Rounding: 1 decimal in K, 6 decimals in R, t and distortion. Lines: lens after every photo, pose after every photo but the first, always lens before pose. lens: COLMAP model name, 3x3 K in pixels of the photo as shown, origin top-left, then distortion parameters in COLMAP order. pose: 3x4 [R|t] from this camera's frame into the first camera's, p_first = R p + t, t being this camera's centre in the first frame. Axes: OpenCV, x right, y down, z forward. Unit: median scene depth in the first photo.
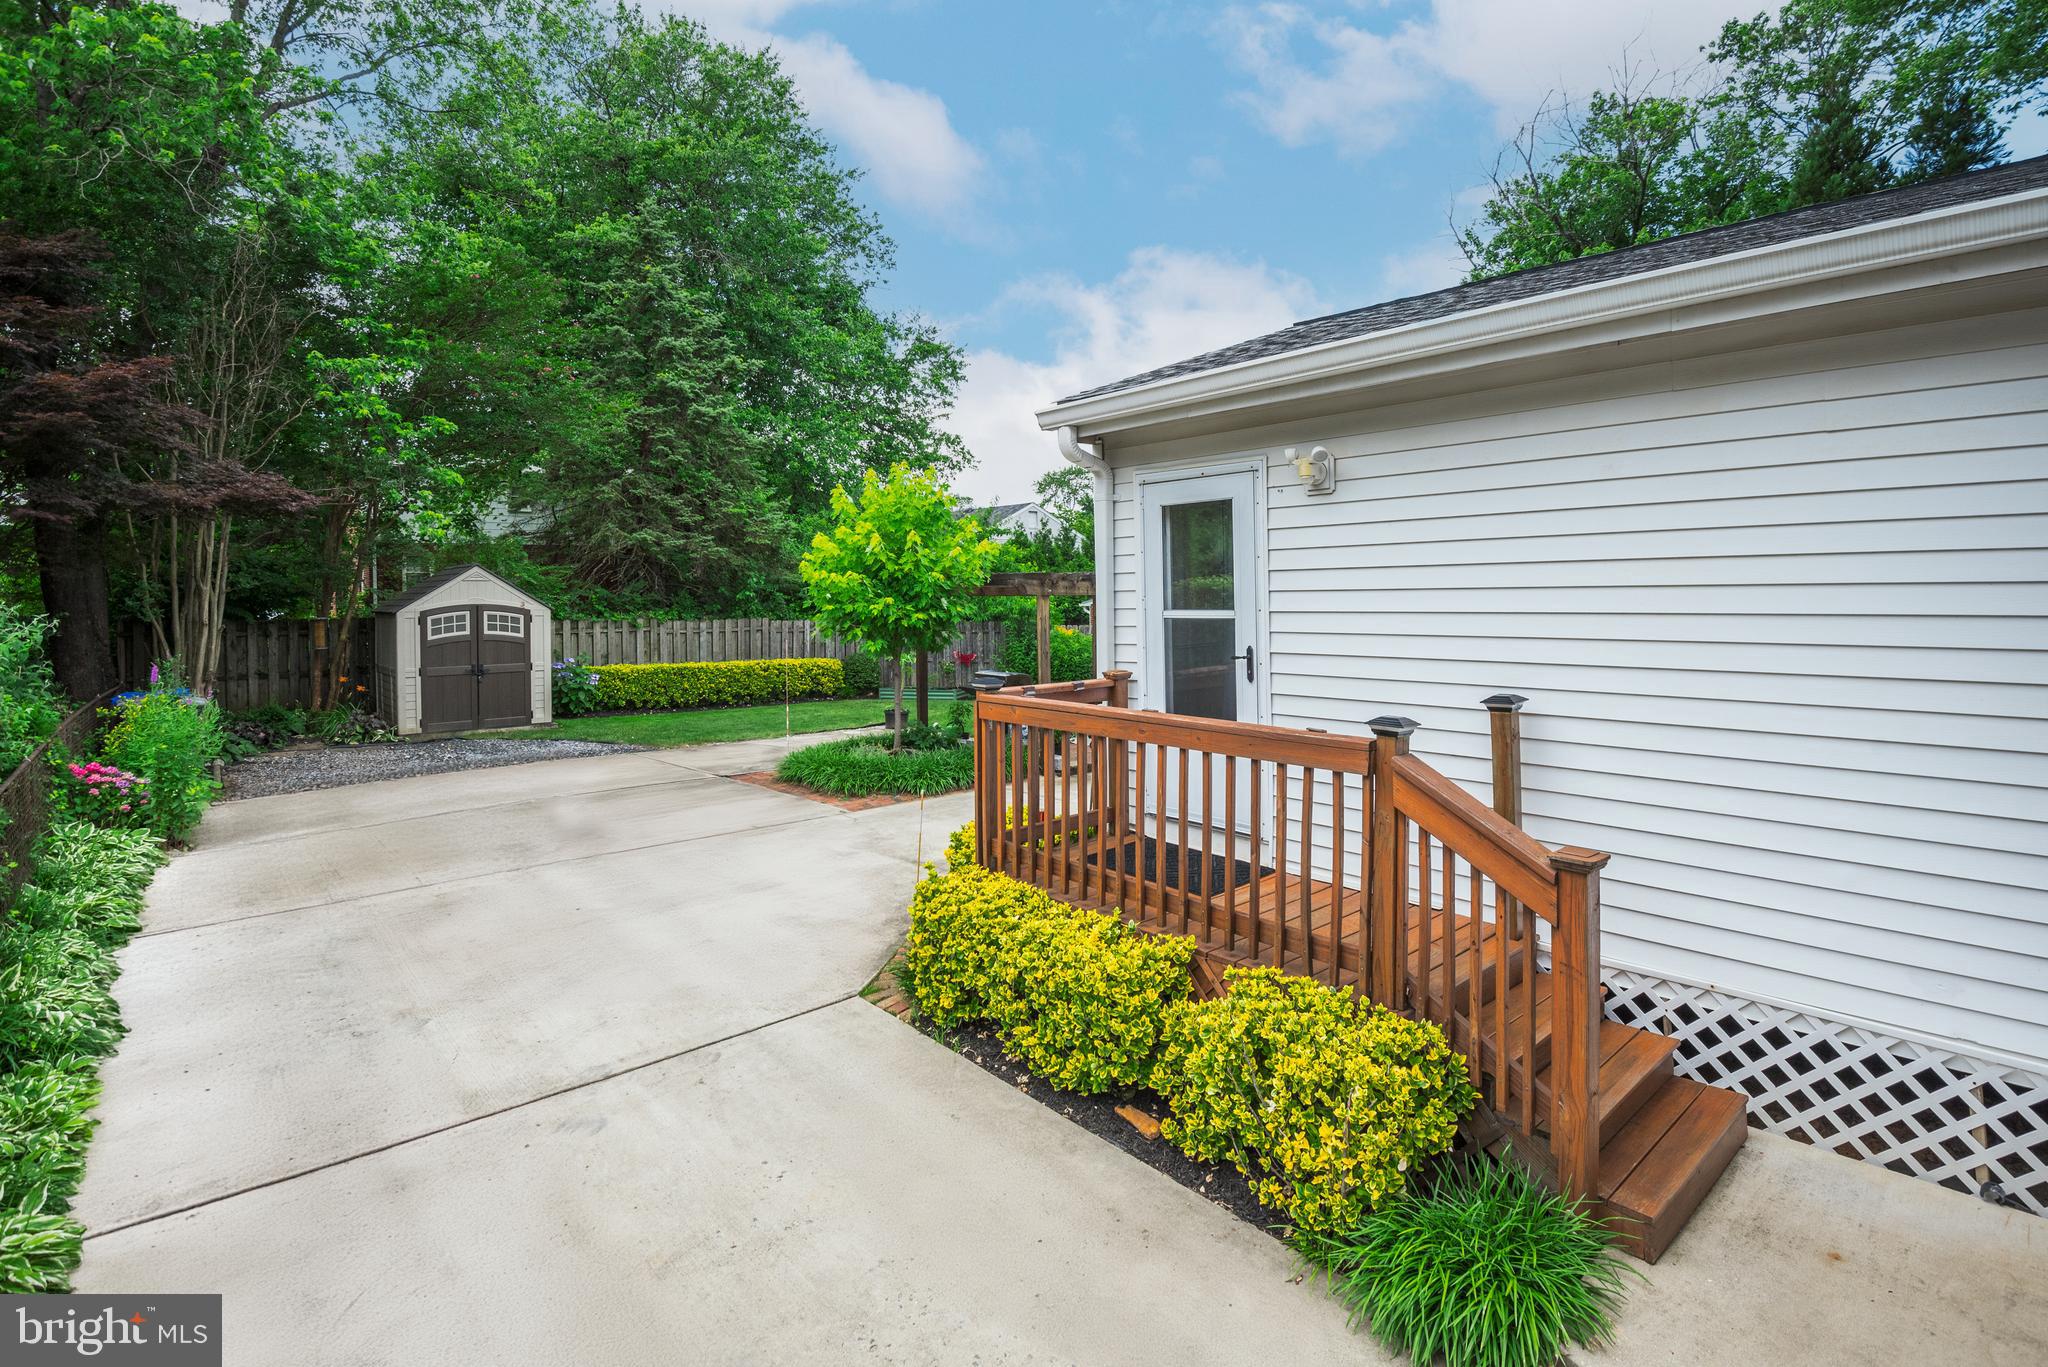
lens RADIAL K [[967.2, 0, 1072.3], [0, 967.2, 582.9], [0, 0, 1]] dist [-0.001909, -0.017394]
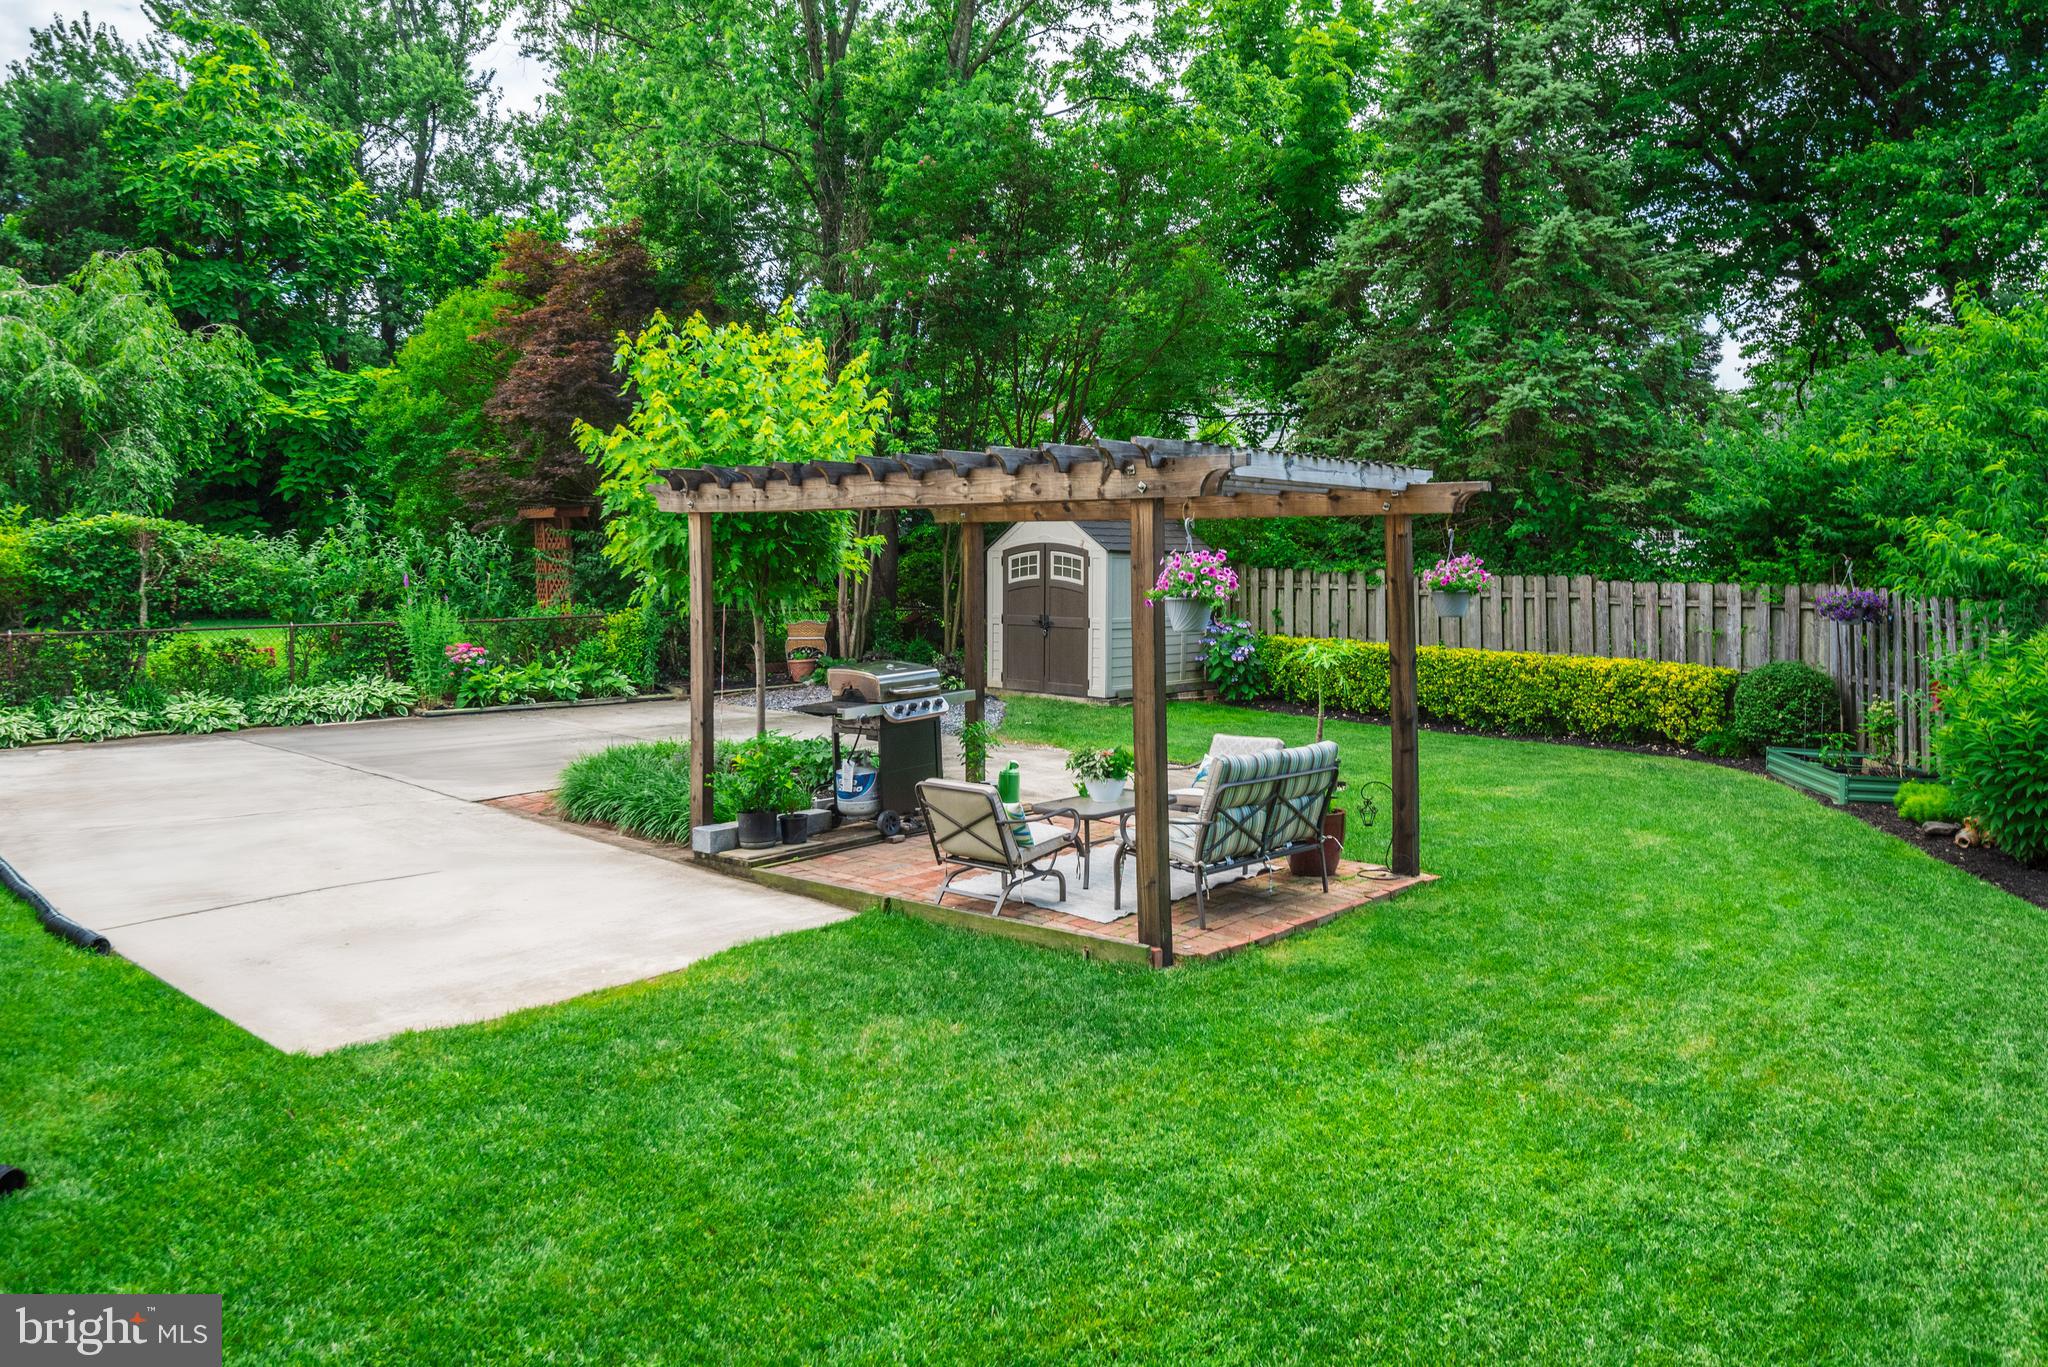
lens RADIAL K [[1364.2, 0, 1069.4], [0, 1364.2, 591.3], [0, 0, 1]] dist [0.024823, -0.031665]
pose [[0.065191, 0.024943, -0.997561, 0.443215], [0.004041, 0.999673, 0.025260, 0.027494], [0.997865, -0.005678, 0.065069, 0.752391]]
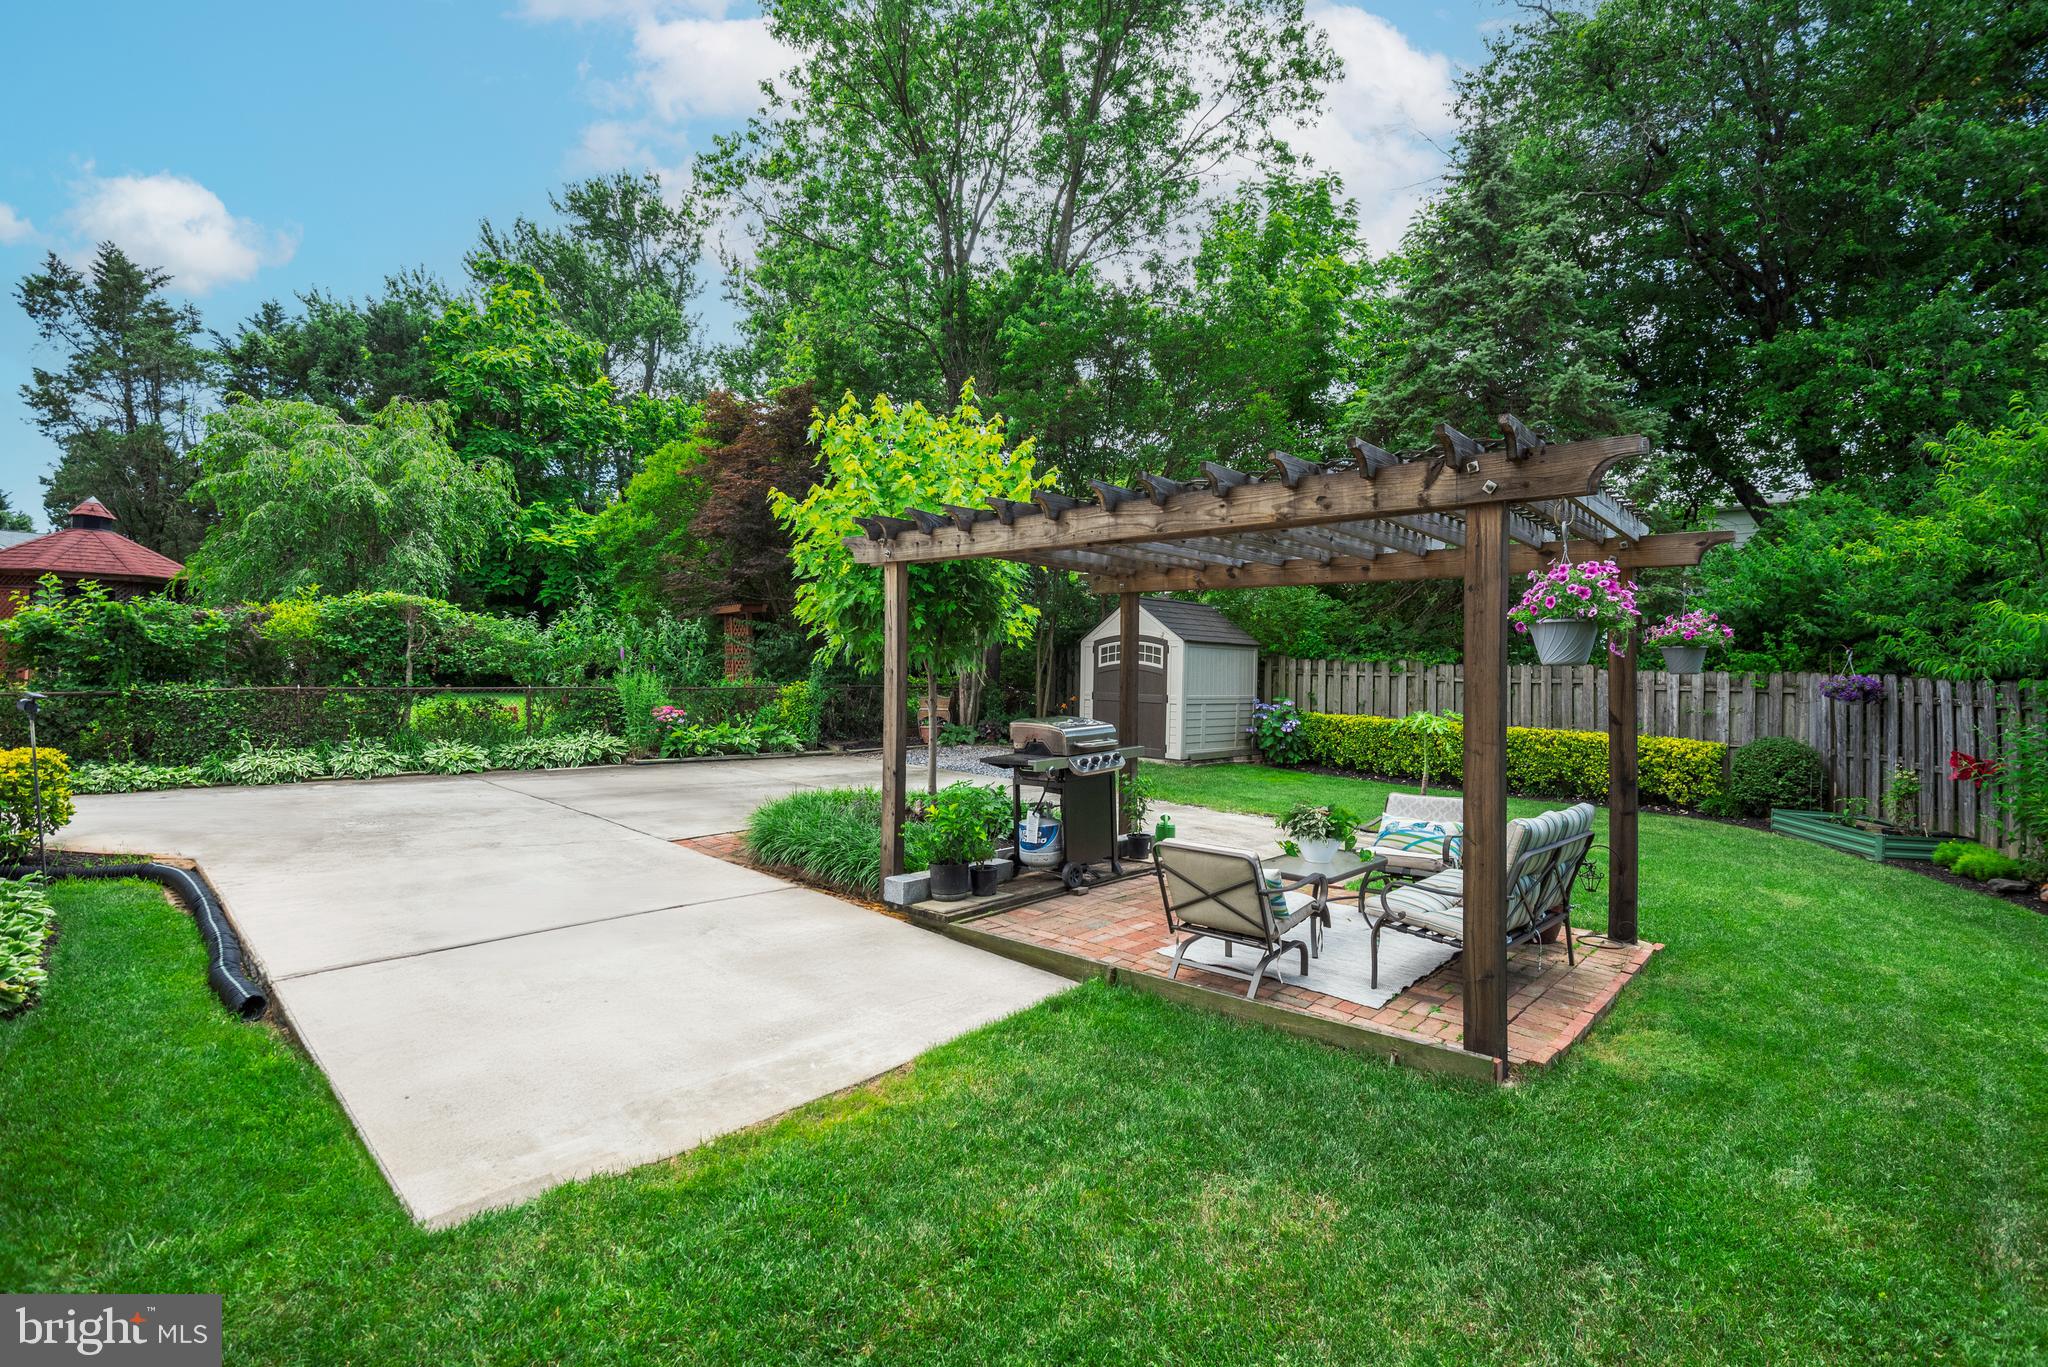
lens RADIAL K [[927.7, 0, 1063.1], [0, 927.7, 675.3], [0, 0, 1]] dist [0.000634, -0.035571]
pose [[0.047350, 0.009650, -0.998832, 0.297502], [-0.011750, 0.999890, 0.009103, 0.045974], [0.998809, 0.011305, 0.047458, 0.702092]]
